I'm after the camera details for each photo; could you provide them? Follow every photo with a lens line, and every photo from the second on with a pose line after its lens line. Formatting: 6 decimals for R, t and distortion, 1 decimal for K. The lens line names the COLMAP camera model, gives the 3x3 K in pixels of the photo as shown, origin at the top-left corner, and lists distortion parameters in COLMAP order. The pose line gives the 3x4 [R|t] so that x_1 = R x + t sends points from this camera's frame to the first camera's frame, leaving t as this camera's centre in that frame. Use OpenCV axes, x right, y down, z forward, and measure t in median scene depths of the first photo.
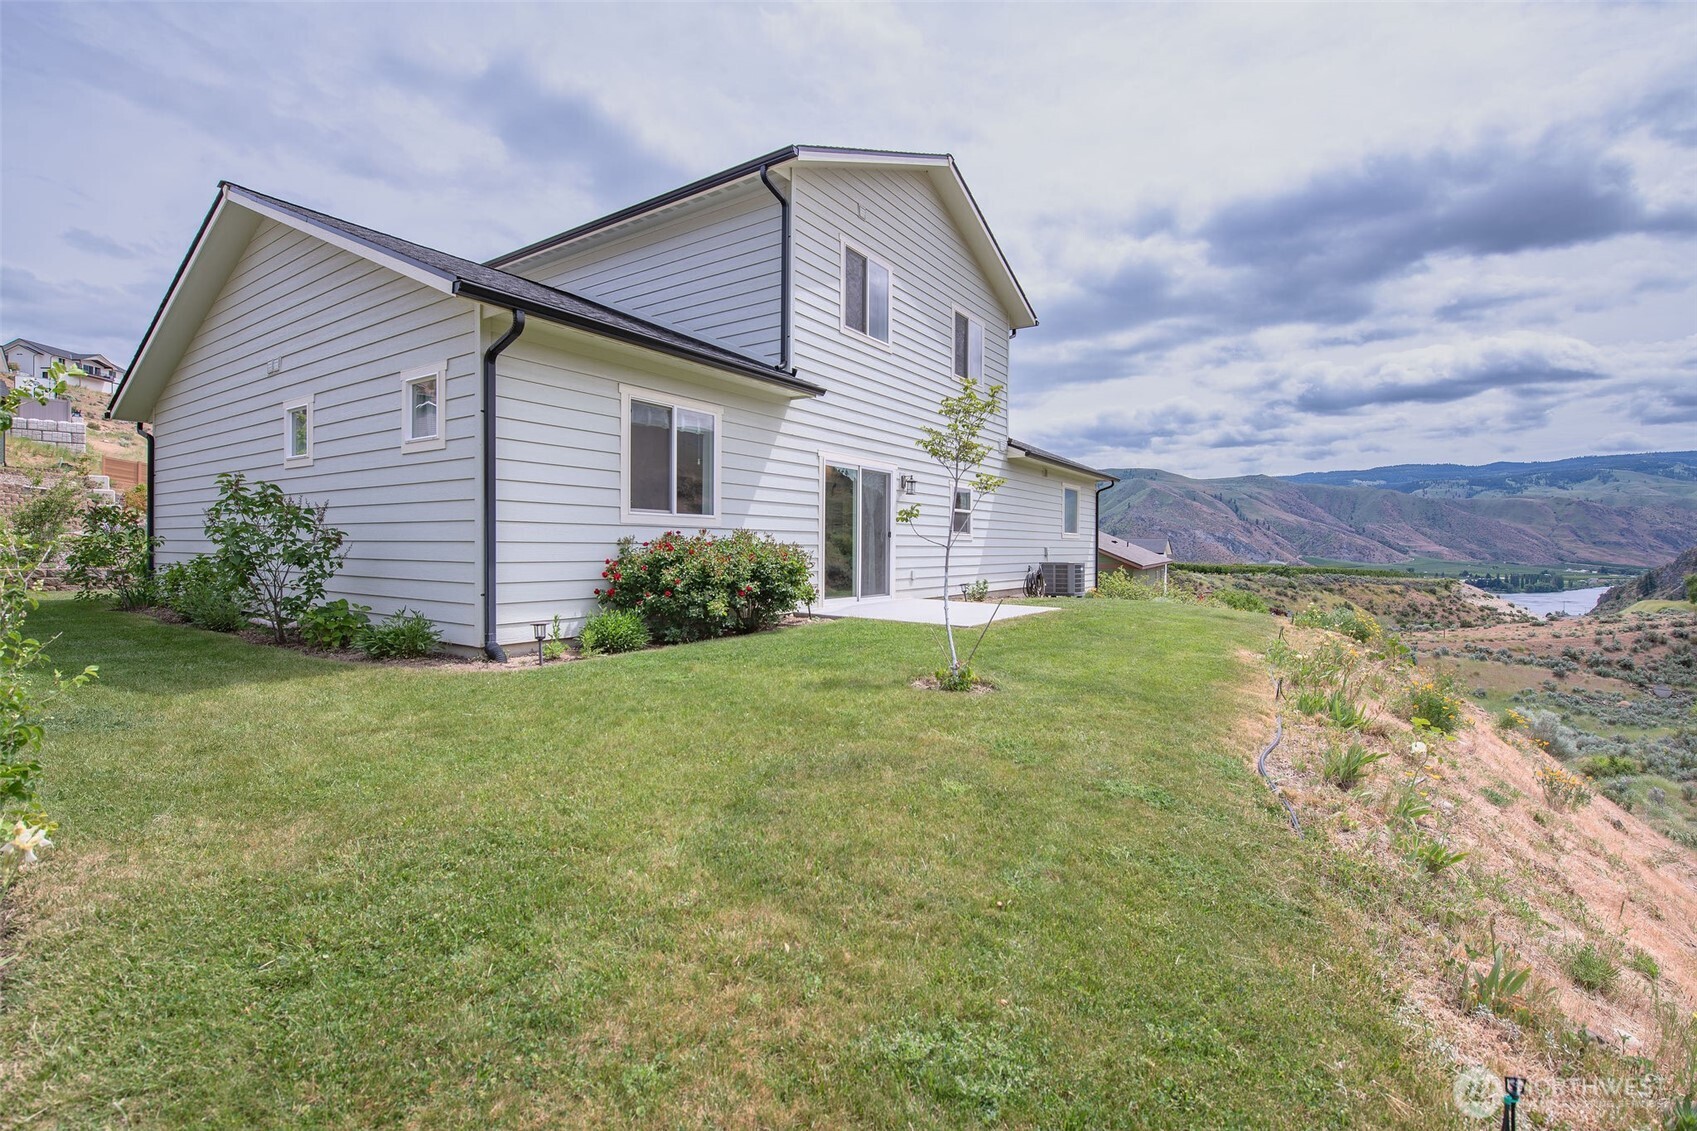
lens RADIAL K [[746.3, 0, 864.0], [0, 746.3, 563.3], [0, 0, 1]] dist [-0.023105, -0.001656]
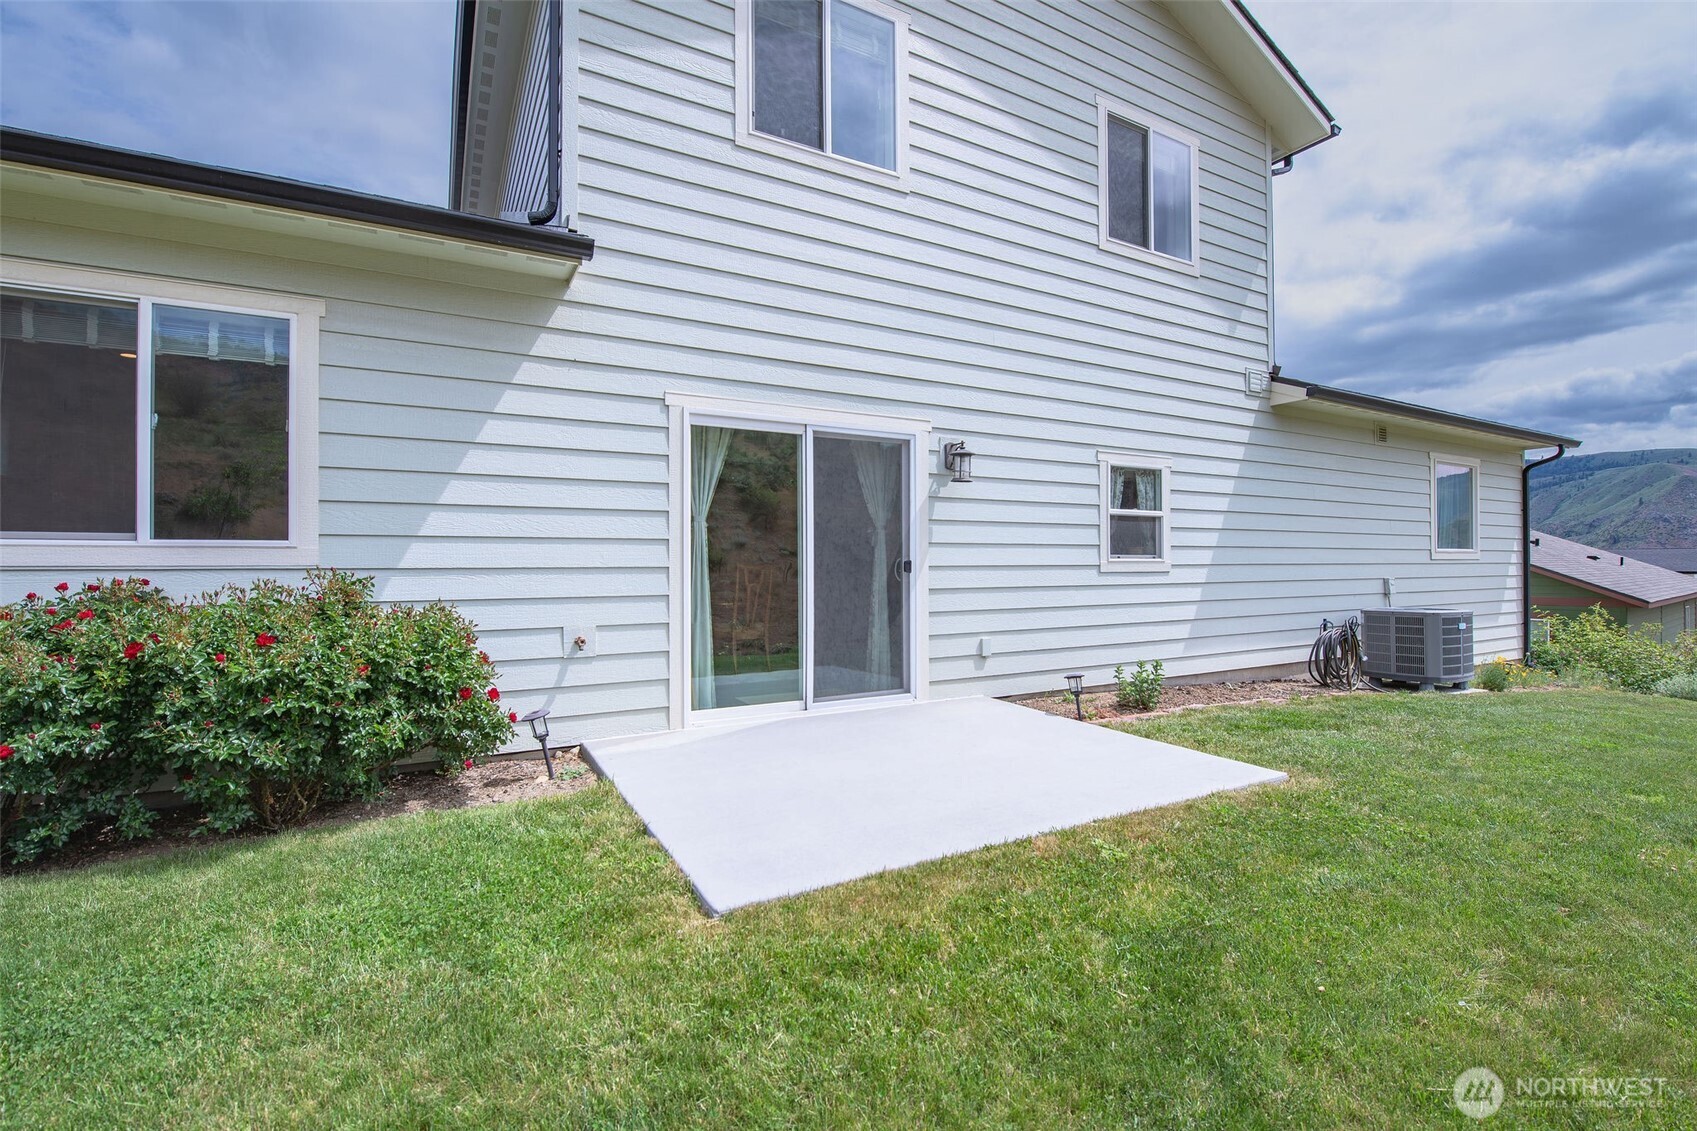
lens RADIAL K [[746.3, 0, 836.4], [0, 746.3, 553.5], [0, 0, 1]] dist [-0.023105, -0.001656]
pose [[0.883984, -0.005931, -0.467480, 0.206329], [-0.007116, 0.999633, -0.026140, -0.032331], [0.467464, 0.026434, 0.883617, 0.526079]]
